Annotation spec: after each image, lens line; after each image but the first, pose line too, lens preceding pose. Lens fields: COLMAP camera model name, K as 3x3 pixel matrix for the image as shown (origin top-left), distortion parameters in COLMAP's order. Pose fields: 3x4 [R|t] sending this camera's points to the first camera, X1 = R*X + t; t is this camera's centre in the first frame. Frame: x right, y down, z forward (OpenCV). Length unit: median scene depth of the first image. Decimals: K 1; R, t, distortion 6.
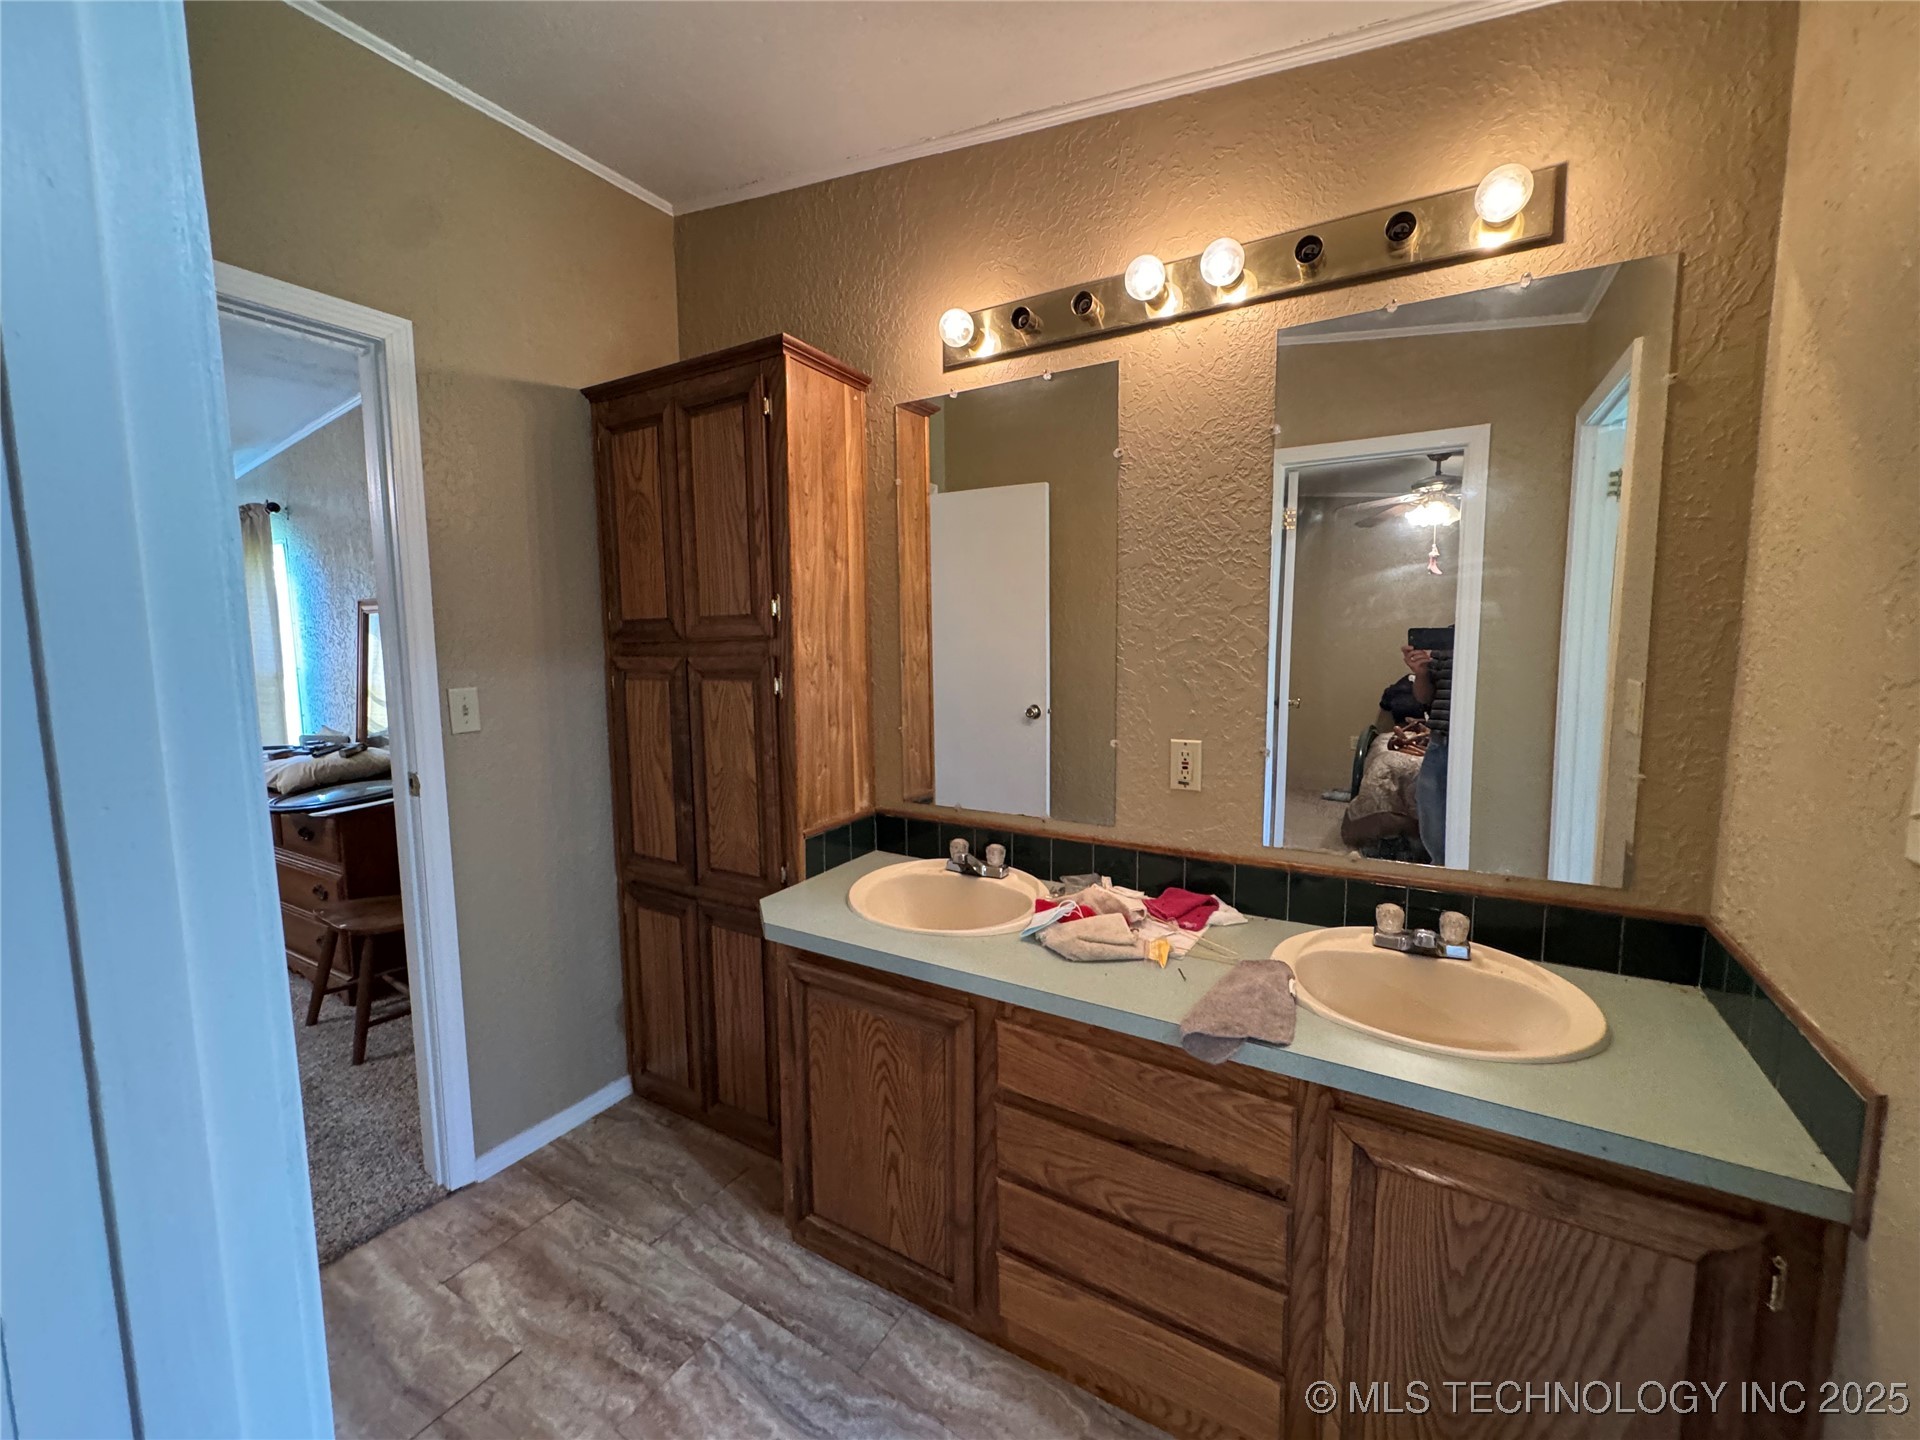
lens RADIAL K [[776.3, 0, 954.6], [0, 776.3, 714.6], [0, 0, 1]] dist [-0.000717, 0.000307]
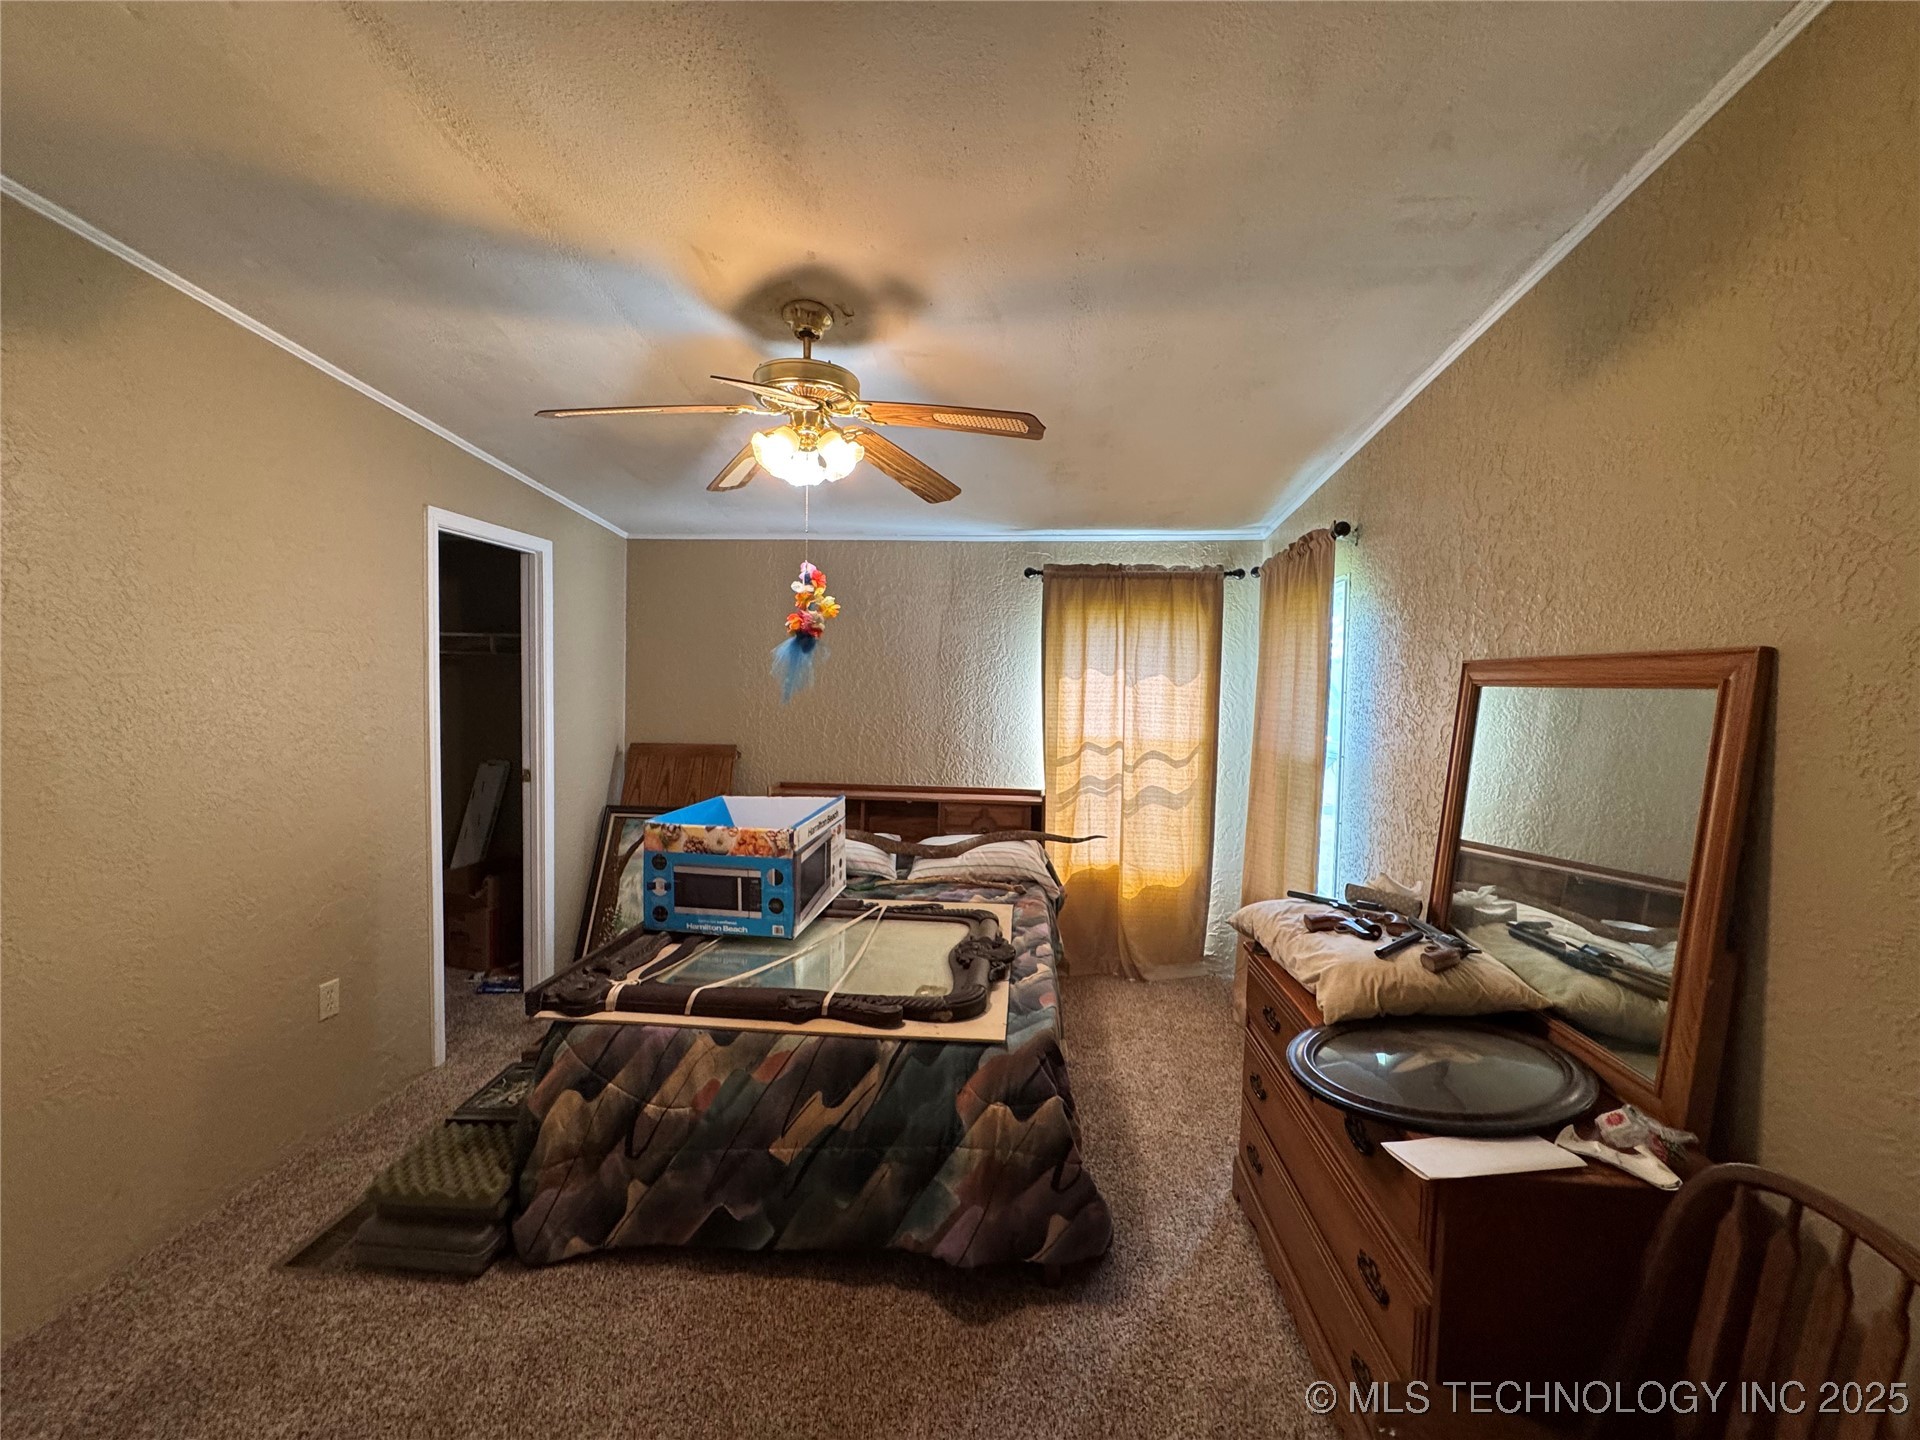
lens RADIAL K [[776.3, 0, 954.6], [0, 776.3, 714.6], [0, 0, 1]] dist [-0.000717, 0.000307]
pose [[0.435782, 0.057276, -0.898228, -0.404129], [-0.116503, 0.993167, 0.006808, -0.066685], [0.892480, 0.101679, 0.439478, 0.409565]]
